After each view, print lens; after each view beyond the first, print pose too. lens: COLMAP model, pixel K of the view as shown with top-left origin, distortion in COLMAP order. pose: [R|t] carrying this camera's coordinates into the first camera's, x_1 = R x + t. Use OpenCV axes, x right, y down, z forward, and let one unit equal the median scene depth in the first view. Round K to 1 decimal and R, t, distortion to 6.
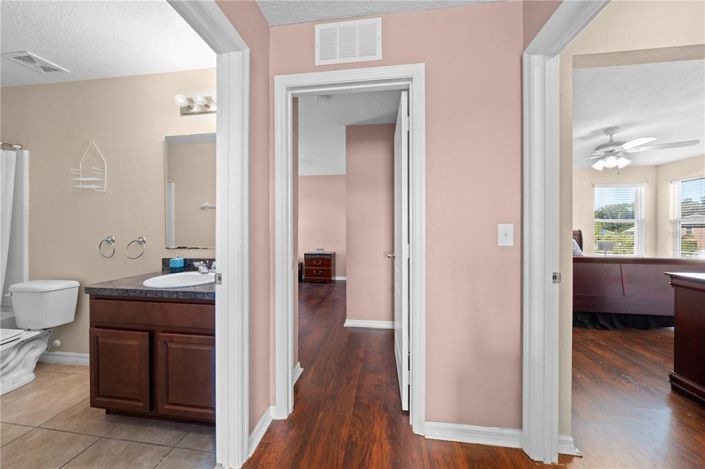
lens RADIAL K [[238.2, 0, 354.4], [0, 238.2, 233.5], [0, 0, 1]] dist [-0.001418, 0.000115]
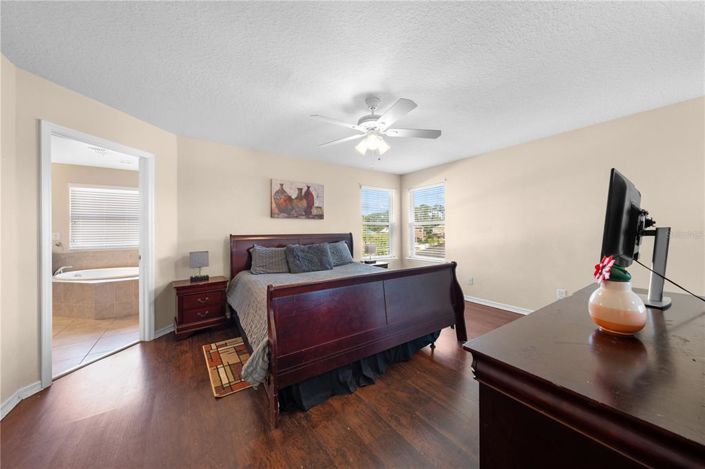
lens RADIAL K [[238.2, 0, 354.4], [0, 238.2, 233.5], [0, 0, 1]] dist [-0.001418, 0.000115]
pose [[0.737662, -0.012950, 0.675046, 0.366188], [0.012943, 0.999904, 0.005039, -0.017557], [-0.675047, 0.005019, 0.737758, 0.338928]]
